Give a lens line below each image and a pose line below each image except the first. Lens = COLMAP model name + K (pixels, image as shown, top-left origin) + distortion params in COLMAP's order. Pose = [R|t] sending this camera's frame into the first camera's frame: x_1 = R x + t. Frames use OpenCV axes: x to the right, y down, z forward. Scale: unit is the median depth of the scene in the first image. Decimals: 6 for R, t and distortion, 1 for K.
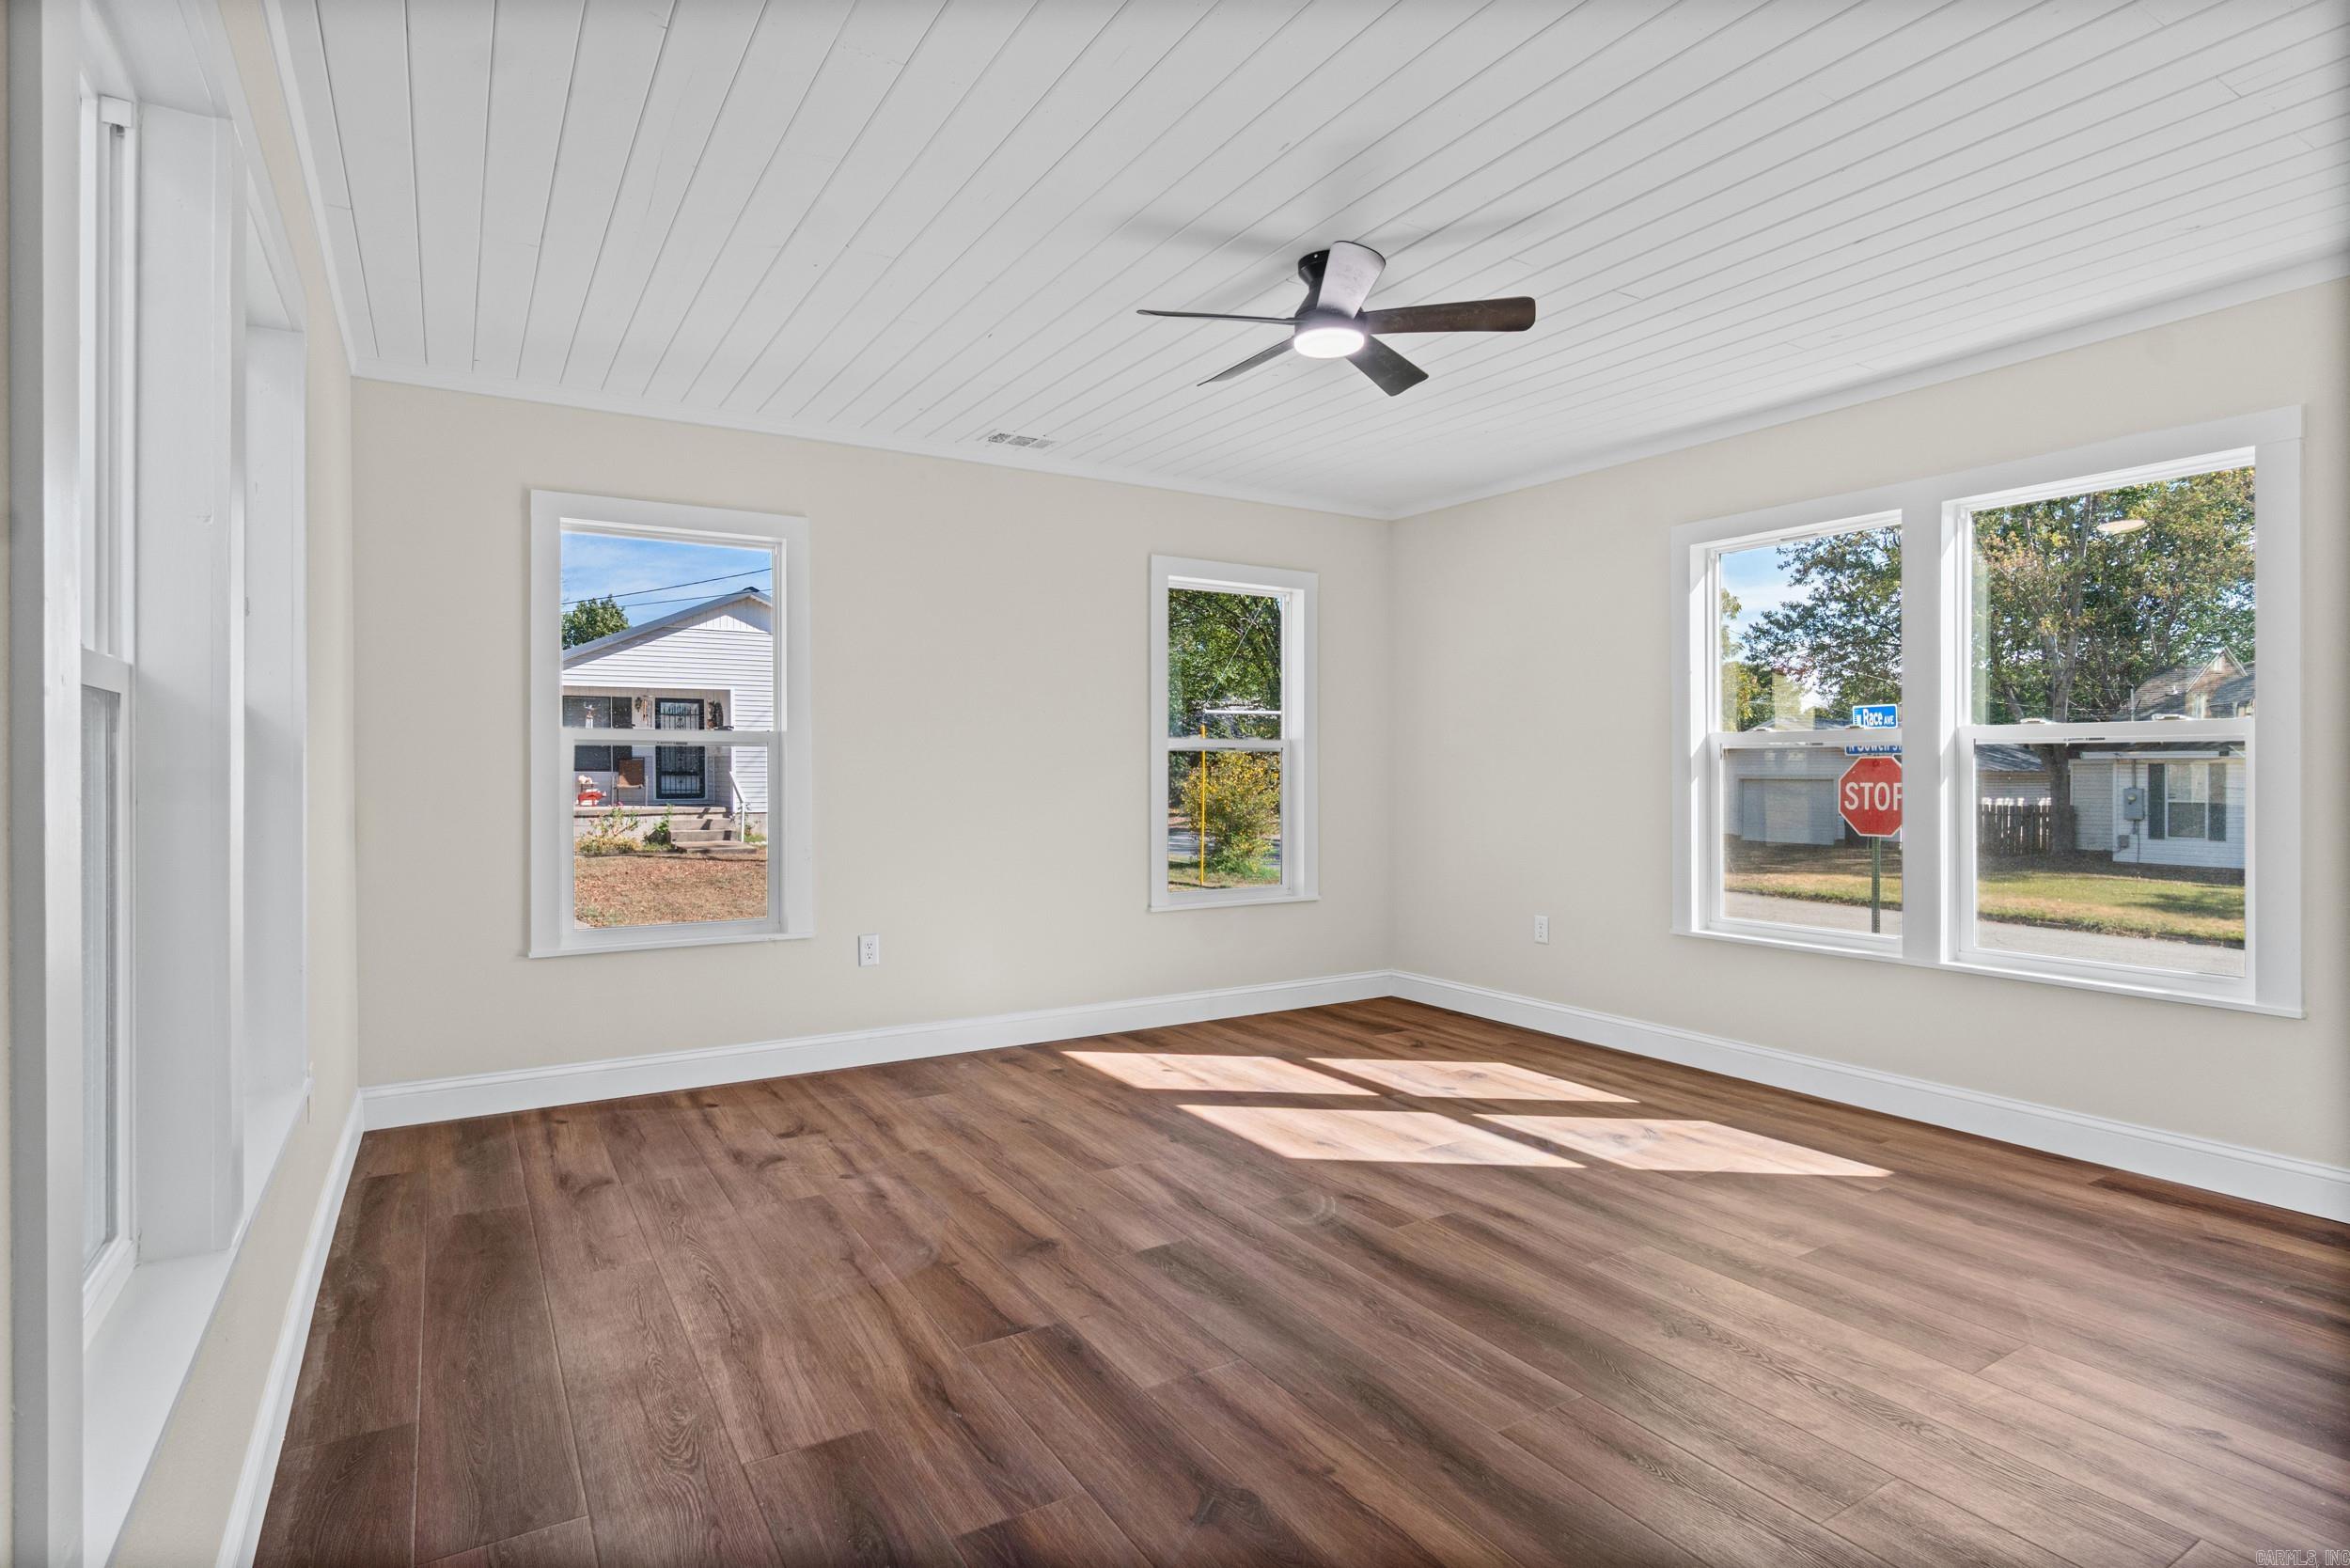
lens RADIAL K [[1208.1, 0, 1171.4], [0, 1208.1, 775.9], [0, 0, 1]] dist [0.003360, 0.001805]
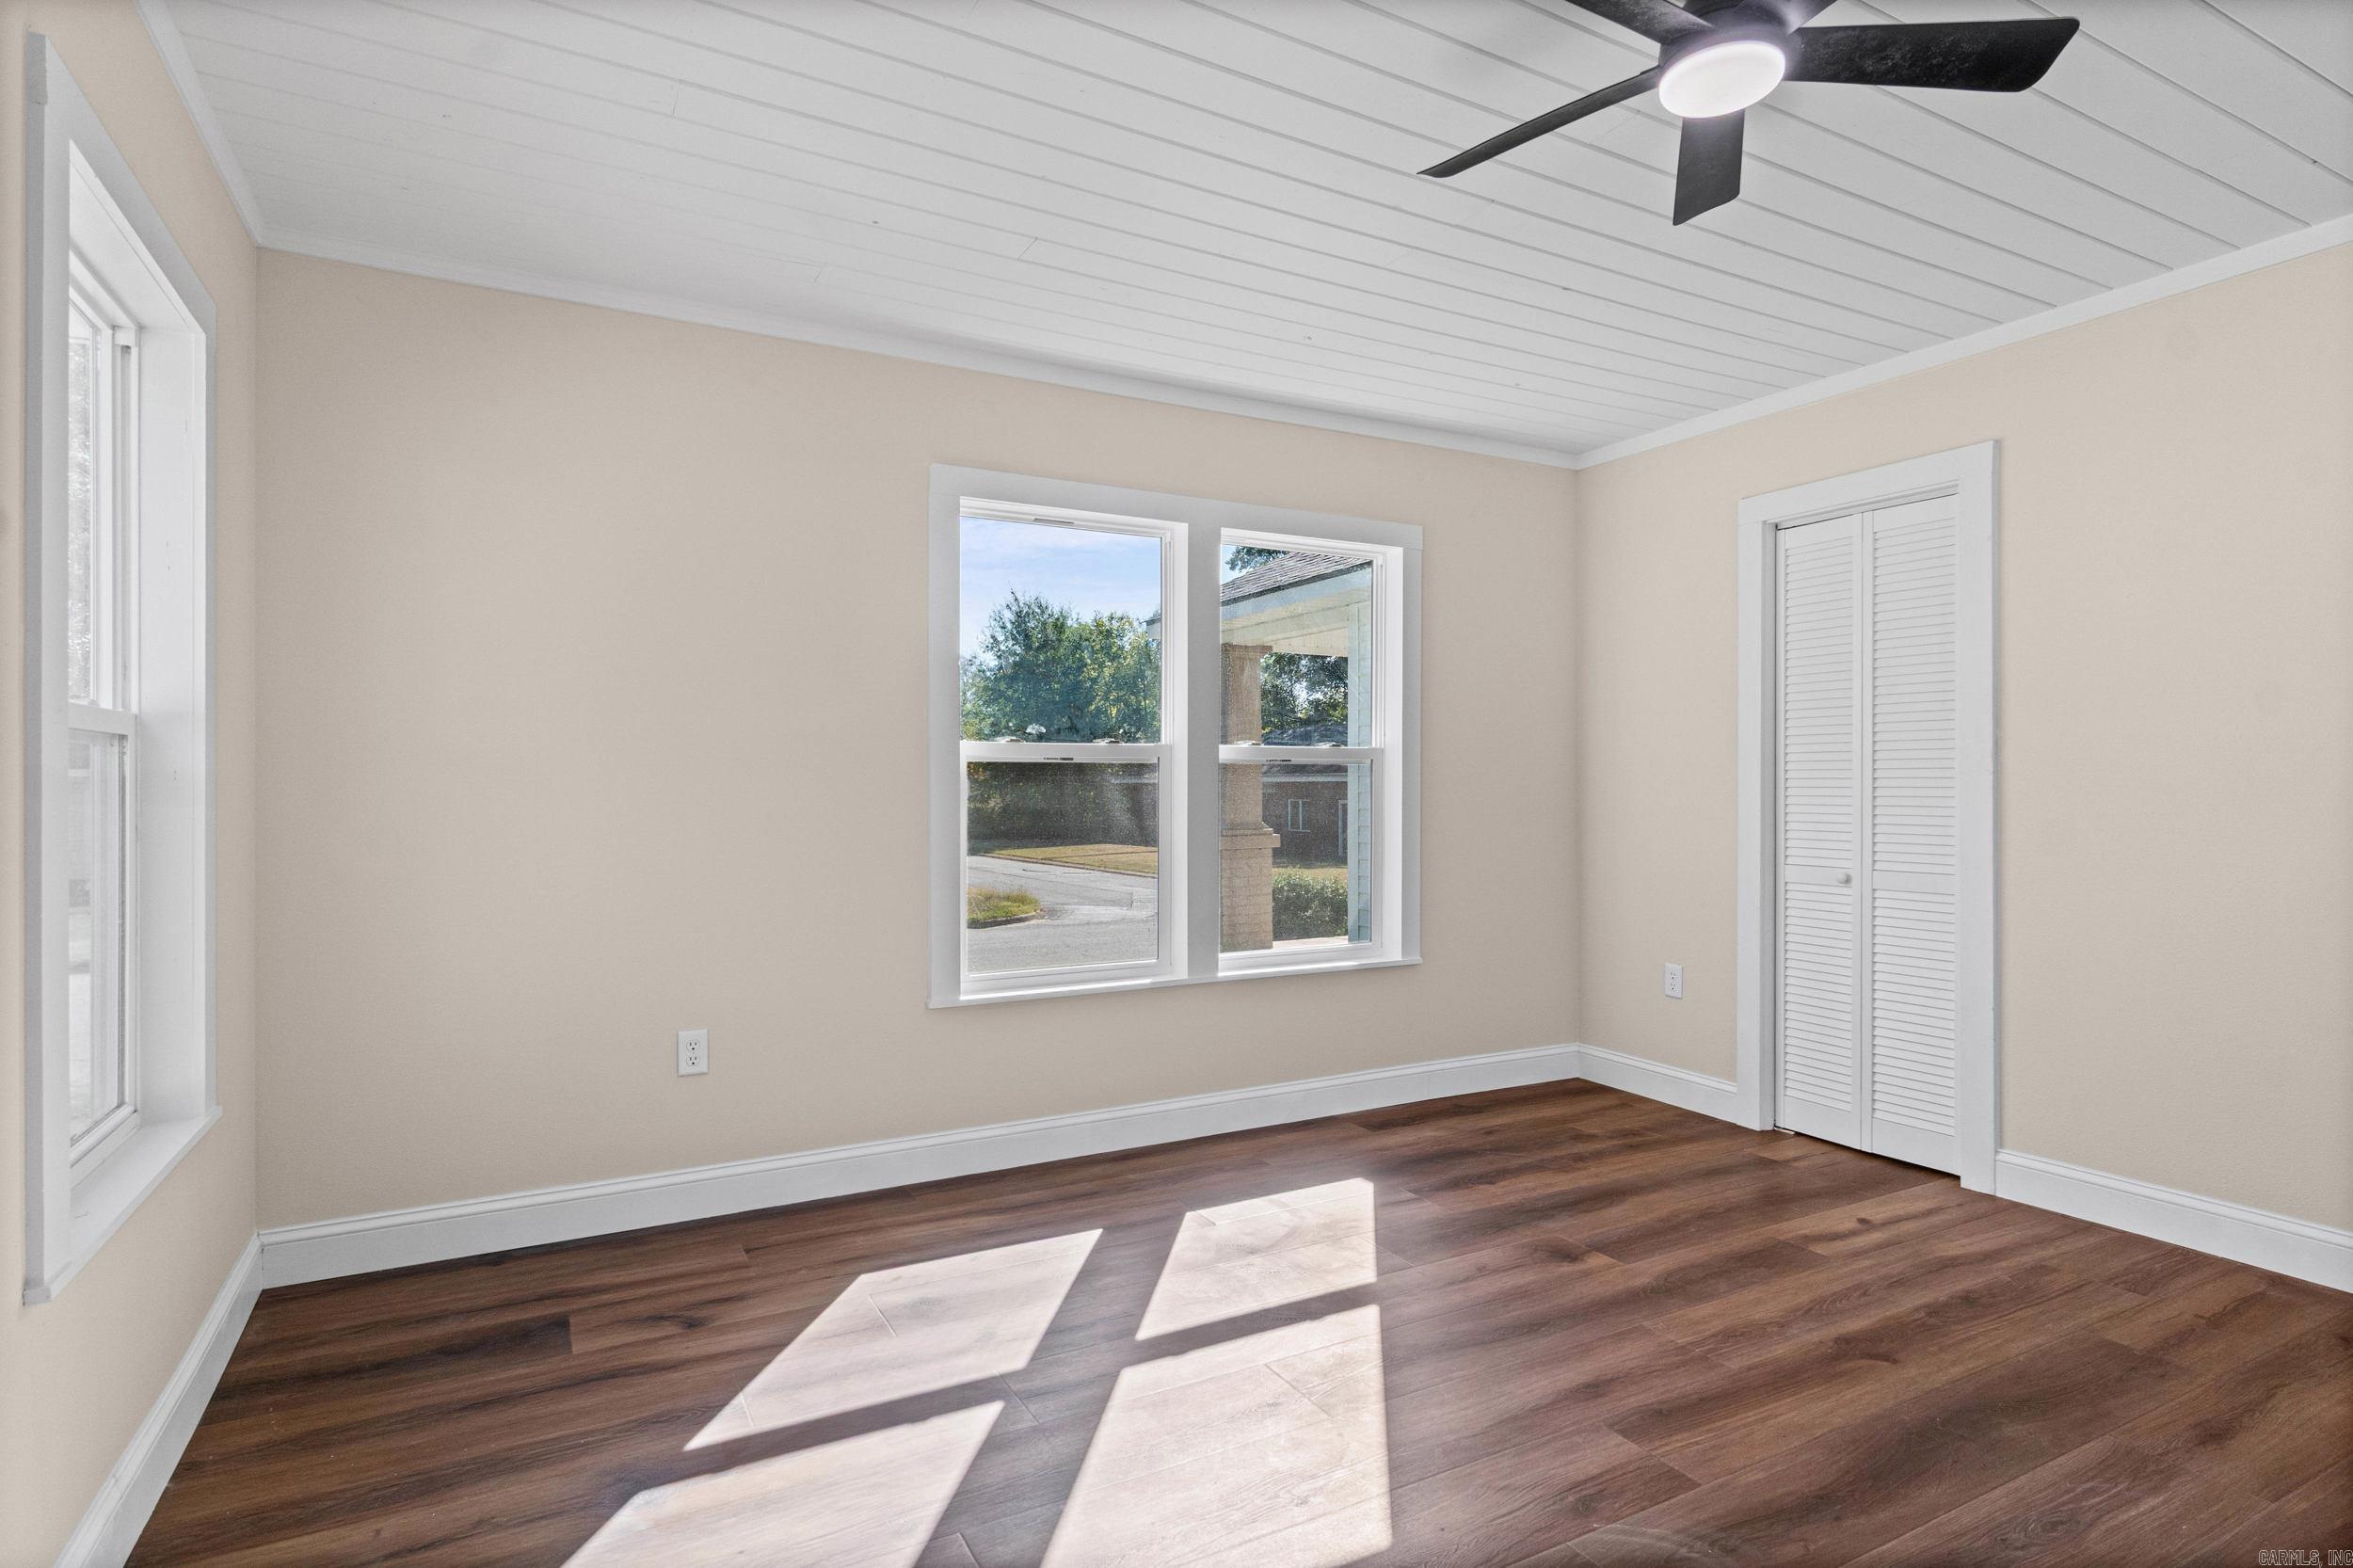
lens RADIAL K [[1209.6, 0, 1178.7], [0, 1209.6, 773.7], [0, 0, 1]] dist [0.003360, 0.001805]
pose [[0.058031, -0.000833, 0.998314, -0.460021], [0.007361, 0.999973, 0.000407, -0.020102], [-0.998288, 0.007325, 0.058036, 1.136928]]
